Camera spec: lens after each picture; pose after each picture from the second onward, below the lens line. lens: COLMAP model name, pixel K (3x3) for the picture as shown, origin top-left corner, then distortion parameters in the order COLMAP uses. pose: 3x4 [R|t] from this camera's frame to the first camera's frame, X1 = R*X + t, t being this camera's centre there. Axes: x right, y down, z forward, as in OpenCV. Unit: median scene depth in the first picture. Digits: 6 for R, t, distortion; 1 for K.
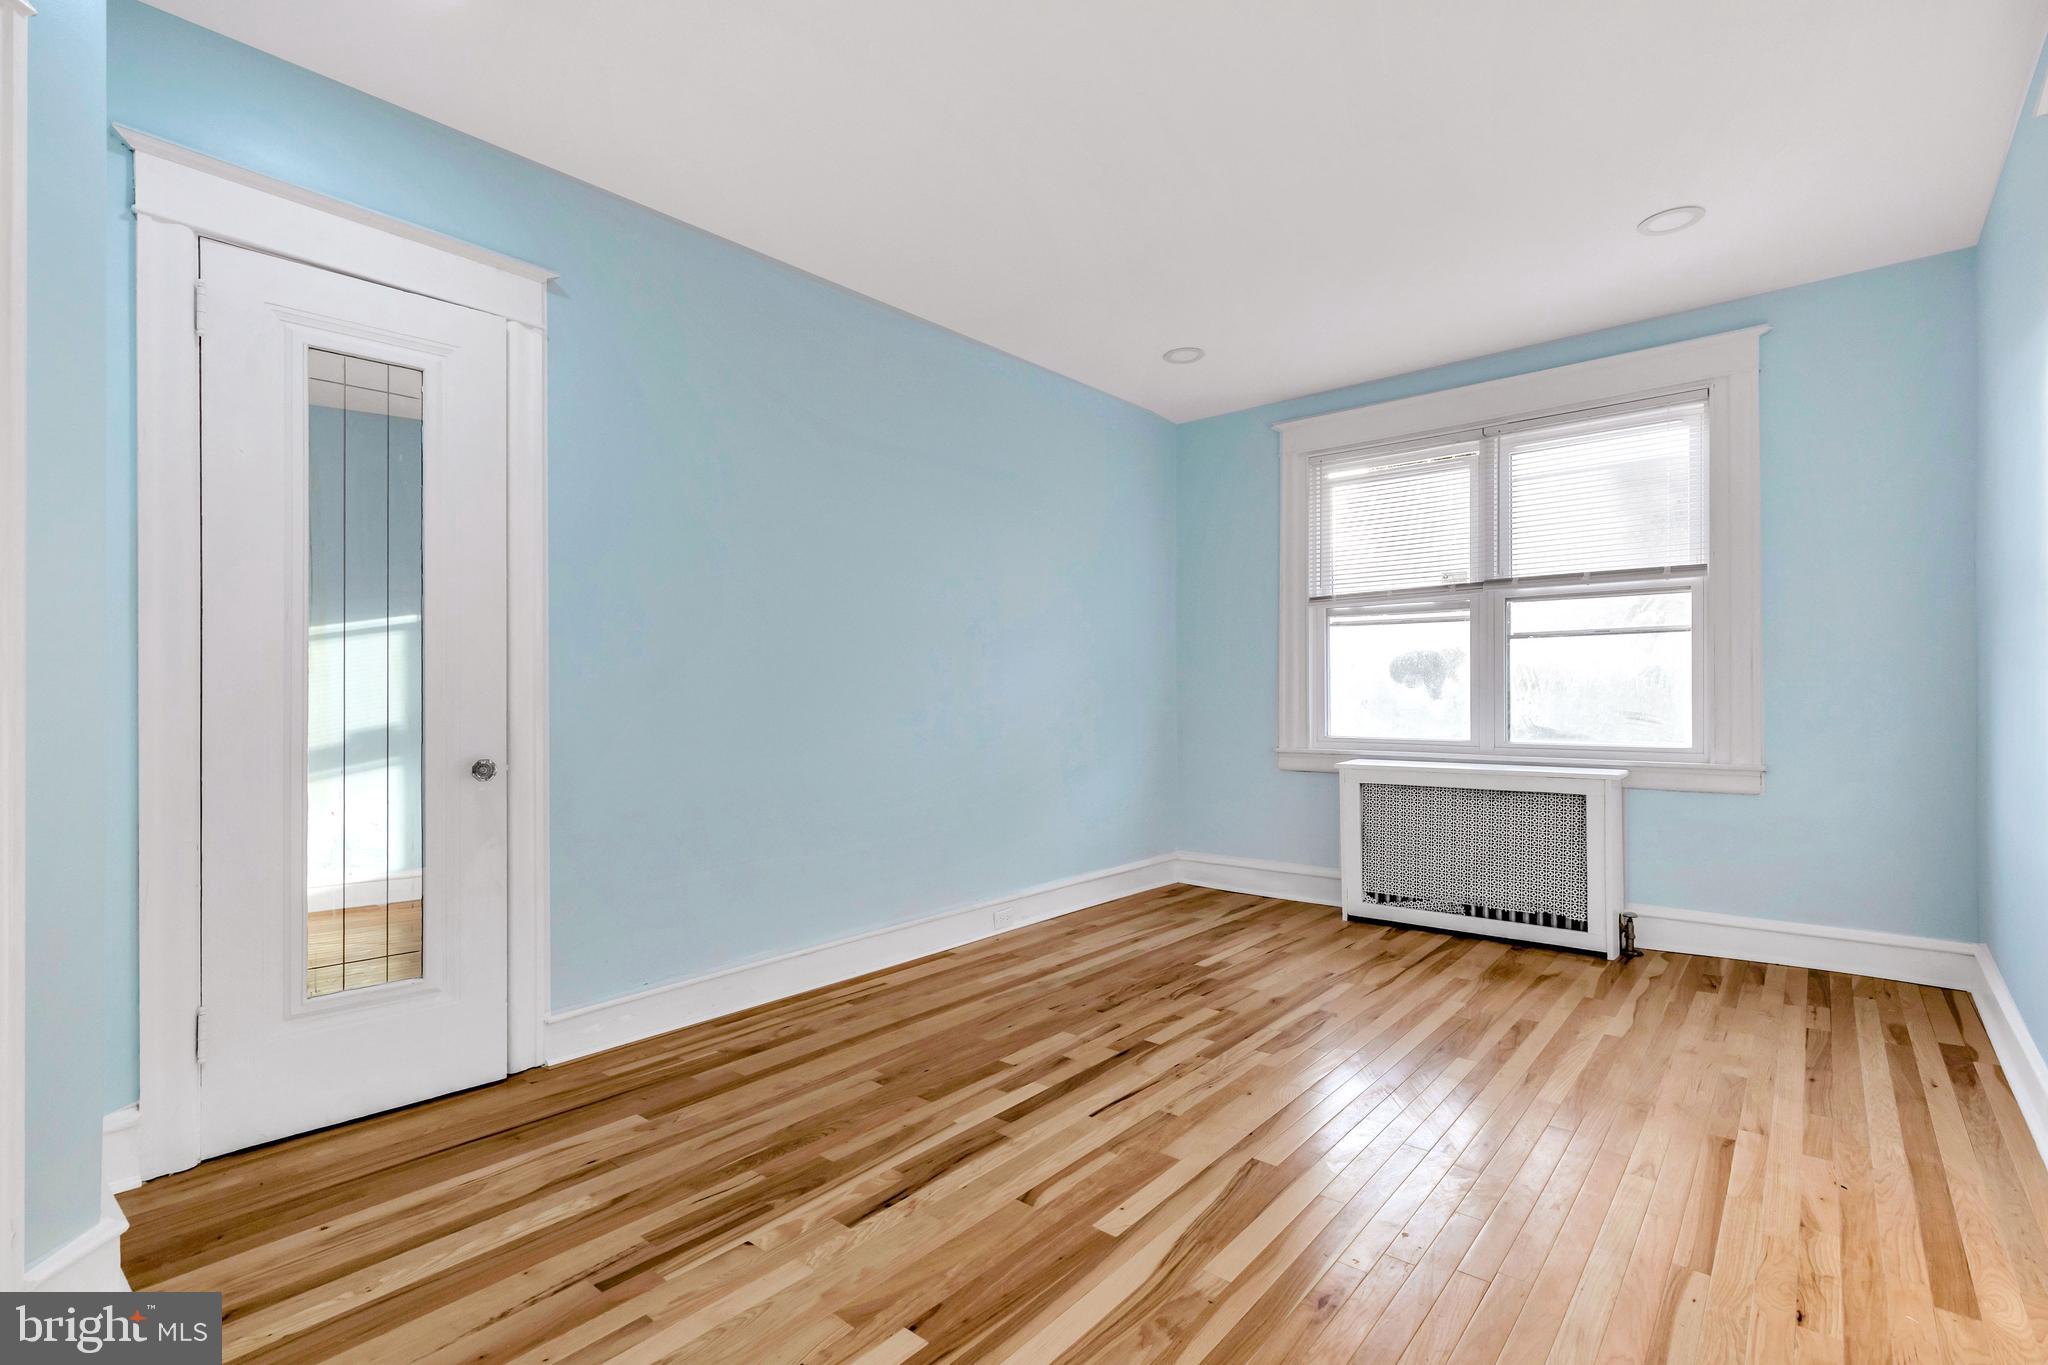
lens RADIAL K [[940.7, 0, 1040.3], [0, 940.7, 685.7], [0, 0, 1]] dist [0.009163, -0.001604]
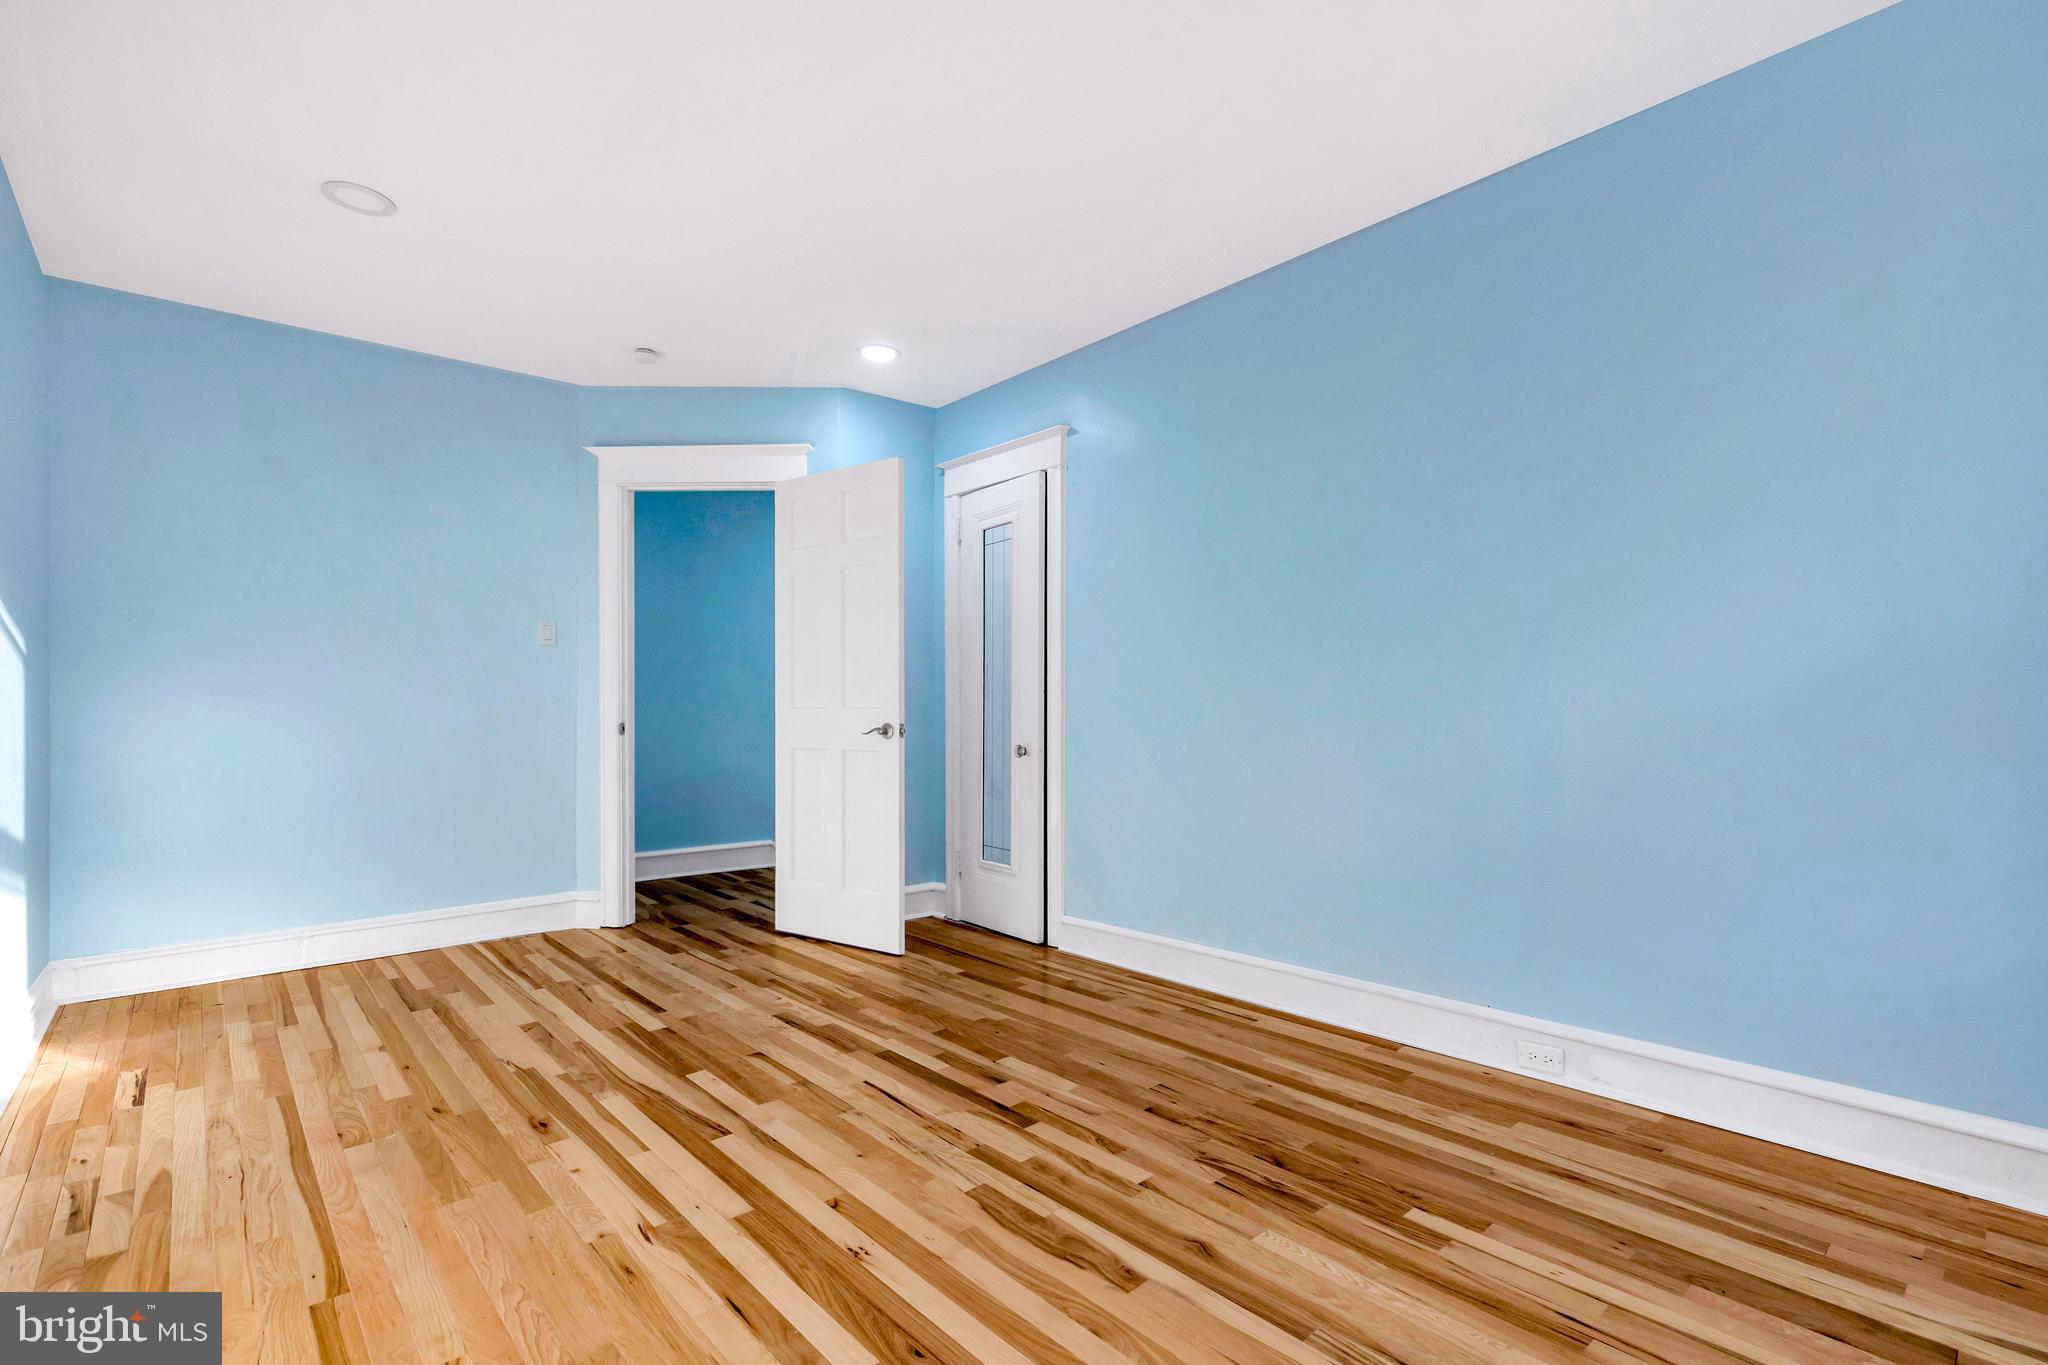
lens RADIAL K [[940.7, 0, 1043.4], [0, 940.7, 698.7], [0, 0, 1]] dist [0.009163, -0.001604]
pose [[-0.133849, -0.006173, -0.990982, 0.959875], [0.016591, 0.999826, -0.008469, 0.010282], [0.990863, -0.017575, -0.133724, 1.149610]]
